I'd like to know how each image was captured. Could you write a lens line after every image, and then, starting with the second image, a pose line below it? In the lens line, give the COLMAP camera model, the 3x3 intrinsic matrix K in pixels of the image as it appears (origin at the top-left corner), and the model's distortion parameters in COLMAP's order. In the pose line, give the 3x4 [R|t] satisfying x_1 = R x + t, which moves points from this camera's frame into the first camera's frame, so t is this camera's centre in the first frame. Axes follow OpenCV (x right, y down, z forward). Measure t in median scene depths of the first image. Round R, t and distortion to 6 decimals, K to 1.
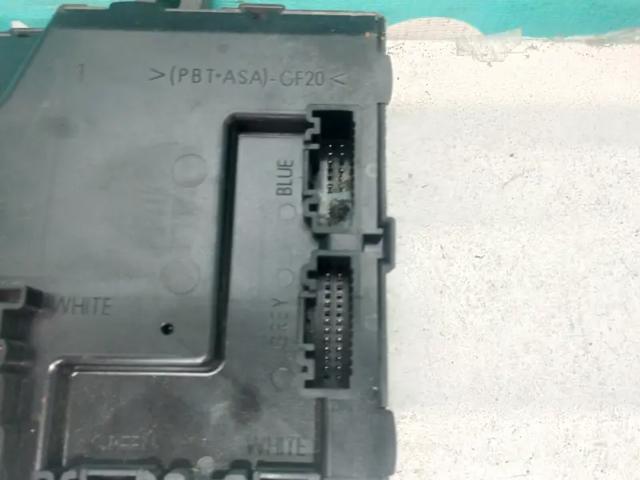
lens RADIAL K [[579.4, 0, 320.0], [0, 579.4, 240.0], [0, 0, 1]] dist [0.098857, -0.201017]
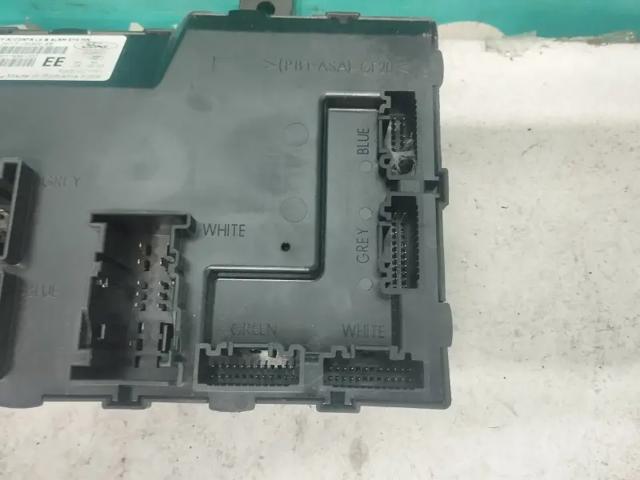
lens RADIAL K [[579.4, 0, 320.0], [0, 579.4, 240.0], [0, 0, 1]] dist [0.098857, -0.201017]
pose [[0.999995, 0.002224, 0.002406, -0.161008], [-0.002213, 0.999988, -0.004378, 0.125287], [-0.002416, 0.004373, 0.999988, -0.339336]]
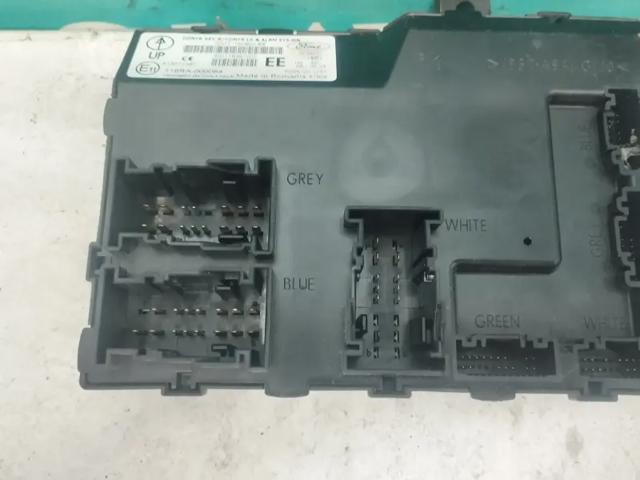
lens RADIAL K [[579.4, 0, 320.0], [0, 579.4, 240.0], [0, 0, 1]] dist [0.098857, -0.201017]
pose [[0.999972, -0.001240, 0.007417, -0.685701], [0.001223, 0.999997, 0.002319, 0.128251], [-0.007420, -0.002310, 0.999970, -0.373154]]
